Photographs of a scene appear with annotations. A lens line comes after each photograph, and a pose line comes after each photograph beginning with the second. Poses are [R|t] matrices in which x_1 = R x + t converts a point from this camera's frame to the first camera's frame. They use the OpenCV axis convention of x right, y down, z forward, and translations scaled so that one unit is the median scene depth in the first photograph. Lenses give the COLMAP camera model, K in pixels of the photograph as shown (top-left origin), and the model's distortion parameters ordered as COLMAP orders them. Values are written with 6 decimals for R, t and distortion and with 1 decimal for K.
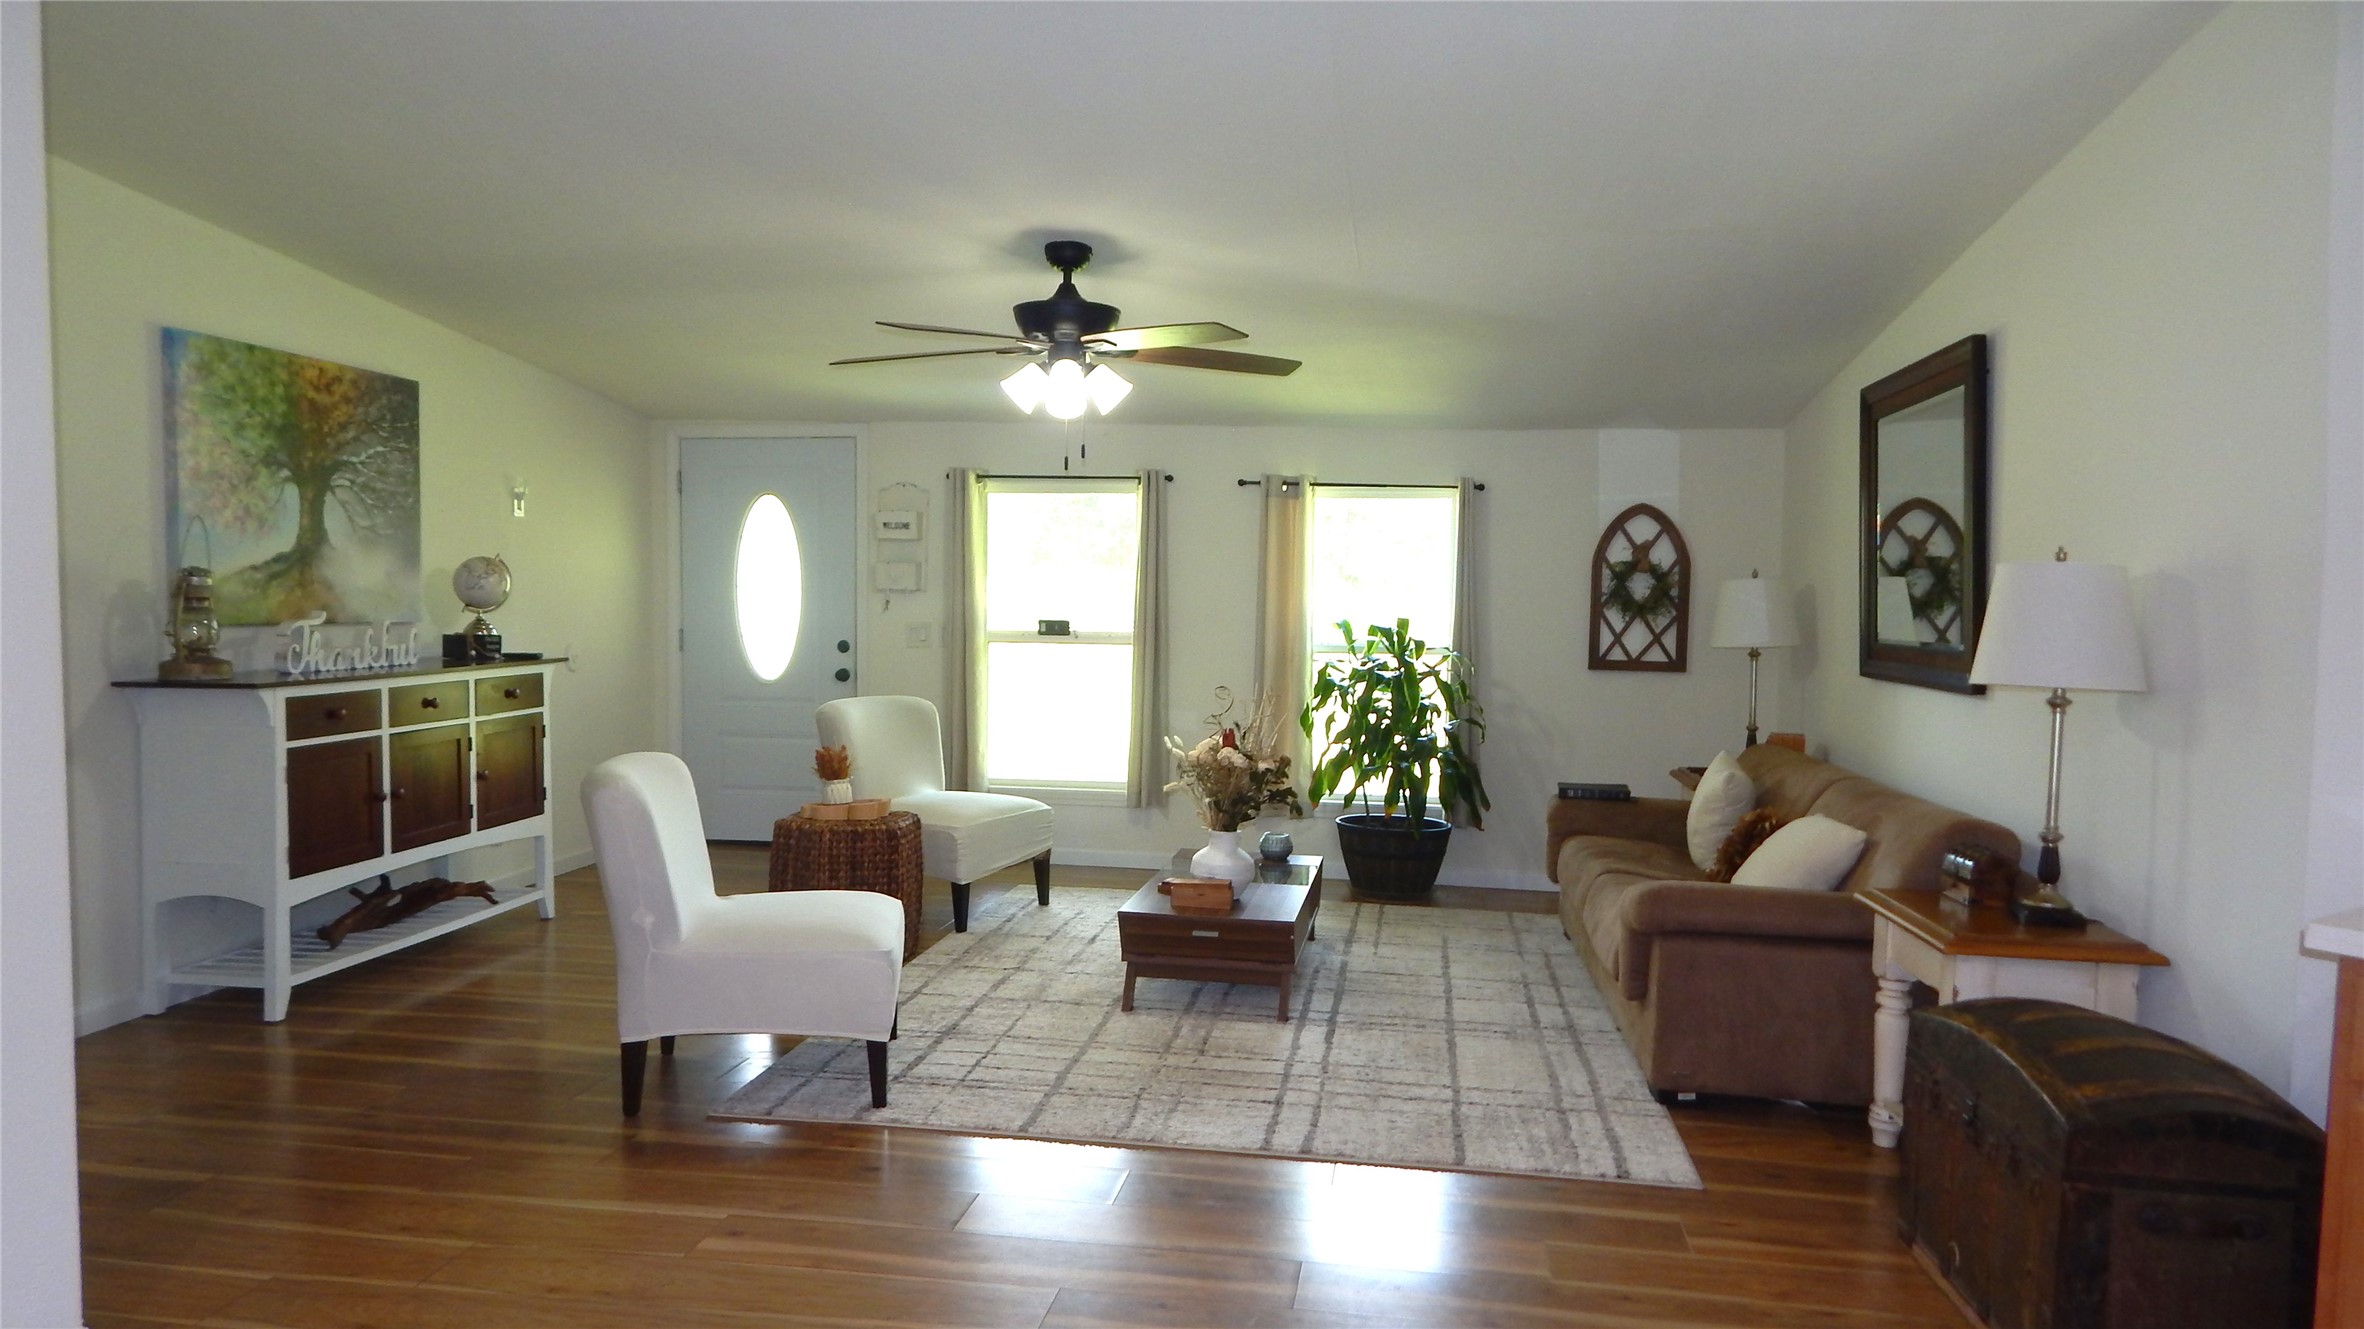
lens RADIAL K [[1549.8, 0, 1181.7], [0, 1549.8, 666.5], [0, 0, 1]] dist [-0.006892, -0.003892]
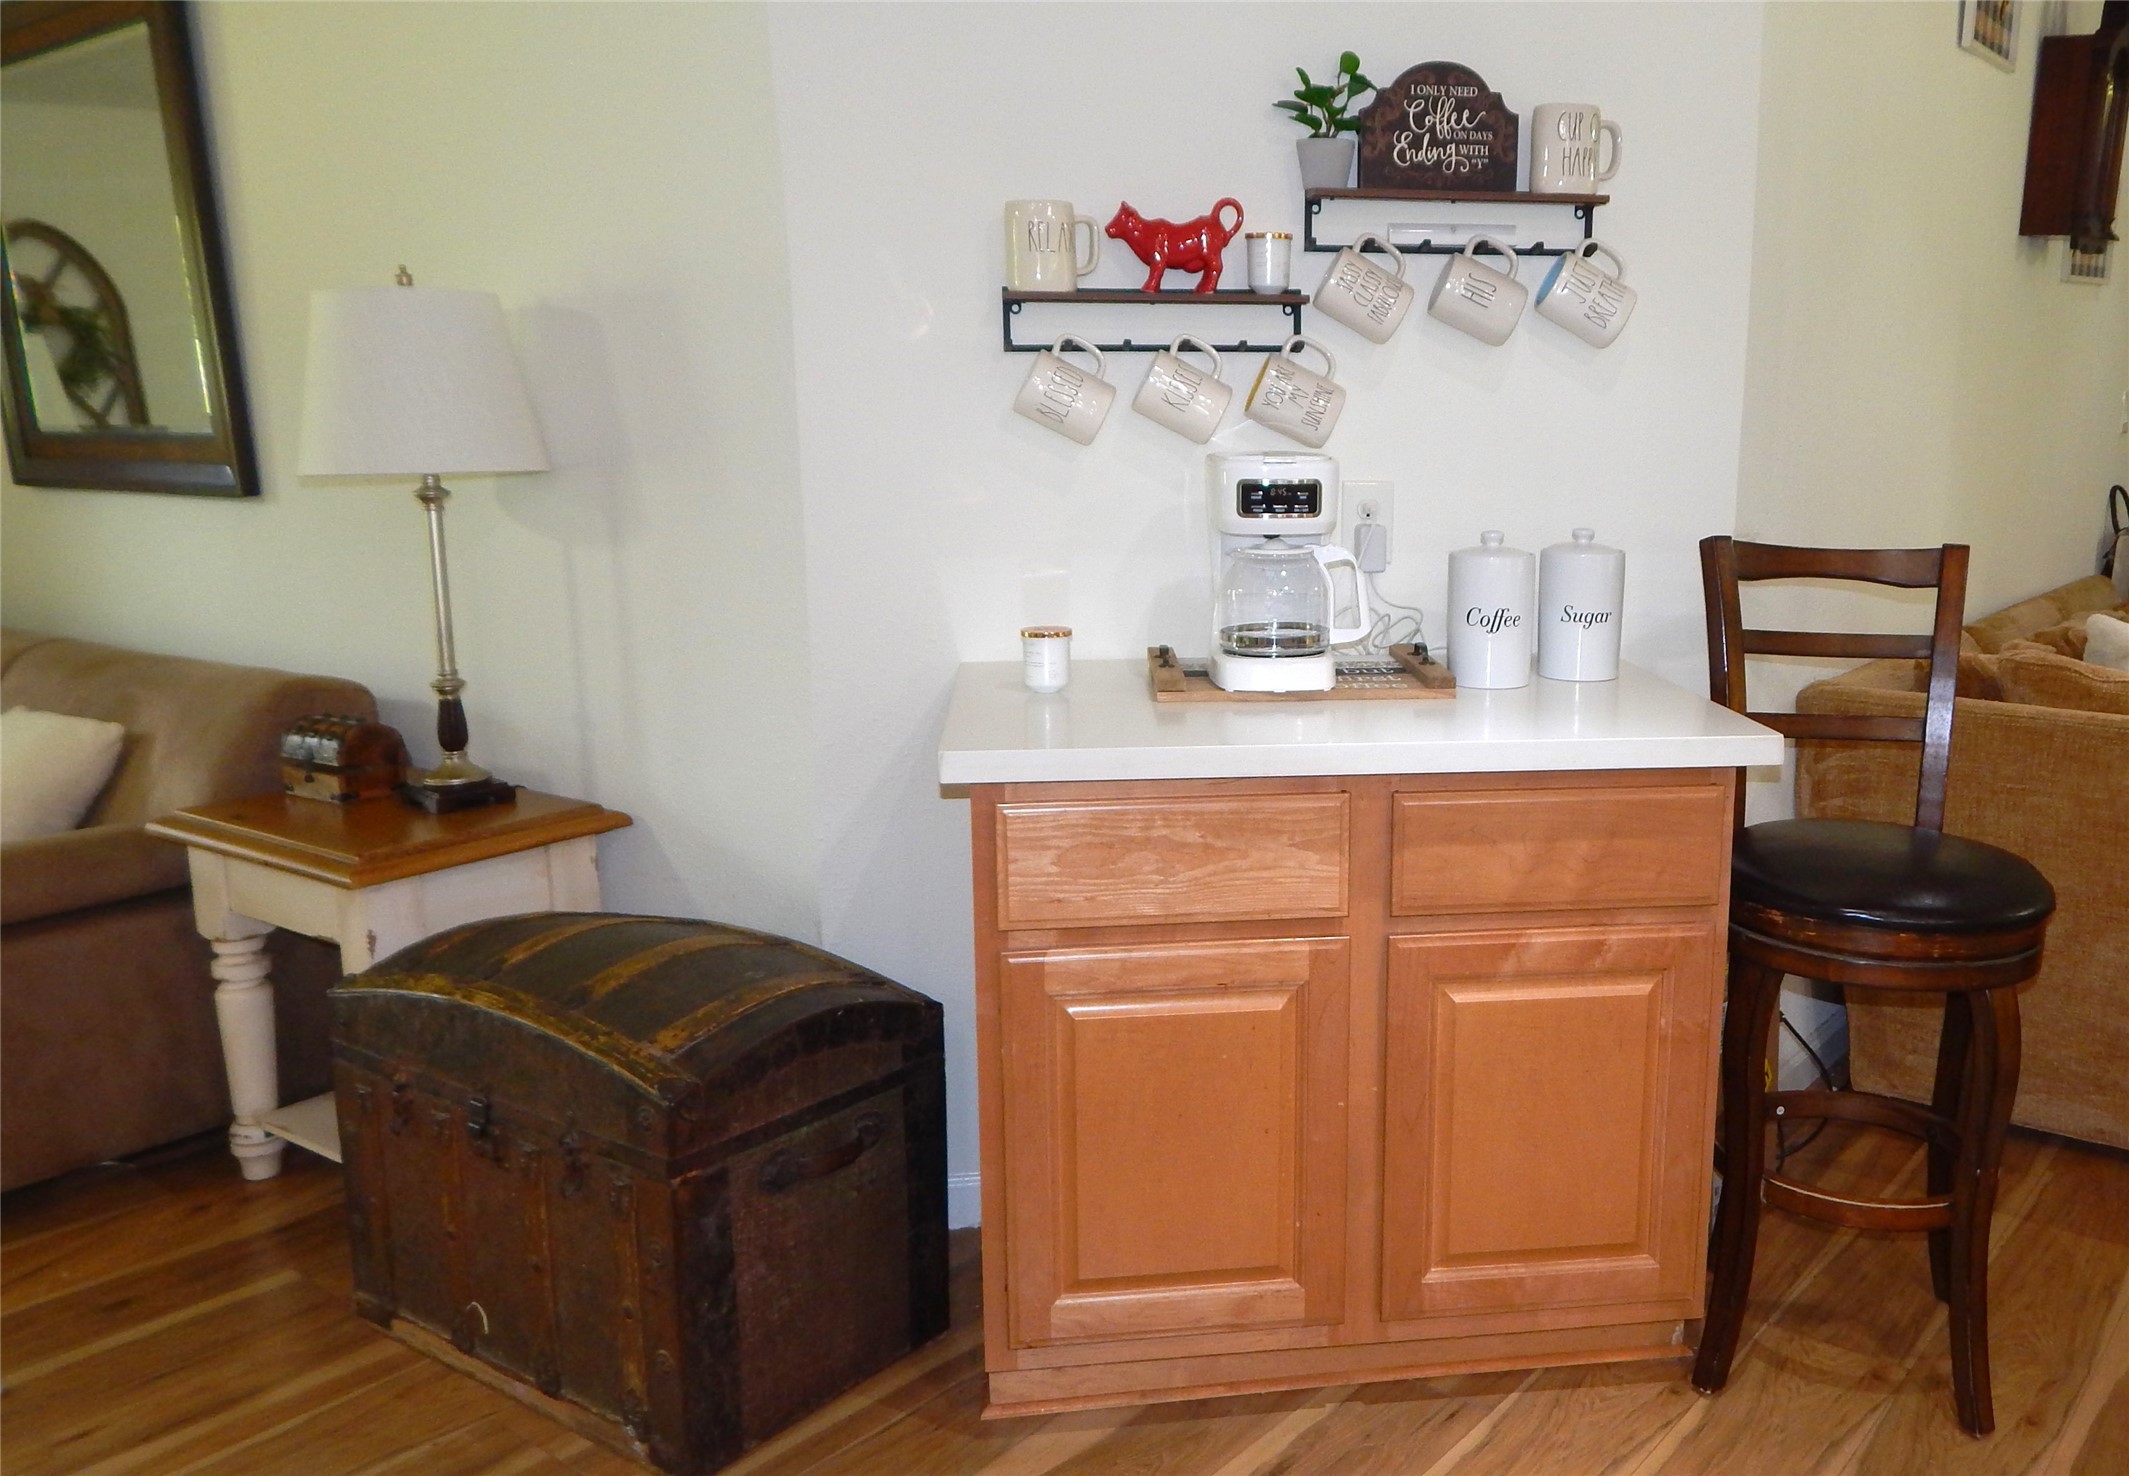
lens RADIAL K [[1563.3, 0, 1067.2], [0, 1563.3, 718.4], [0, 0, 1]] dist [-0.000030, 0.002935]
pose [[0.449629, -0.193688, 0.871963, 0.060275], [0.056862, 0.980433, 0.188461, 0.005445], [-0.891404, -0.035155, 0.451844, 0.419516]]
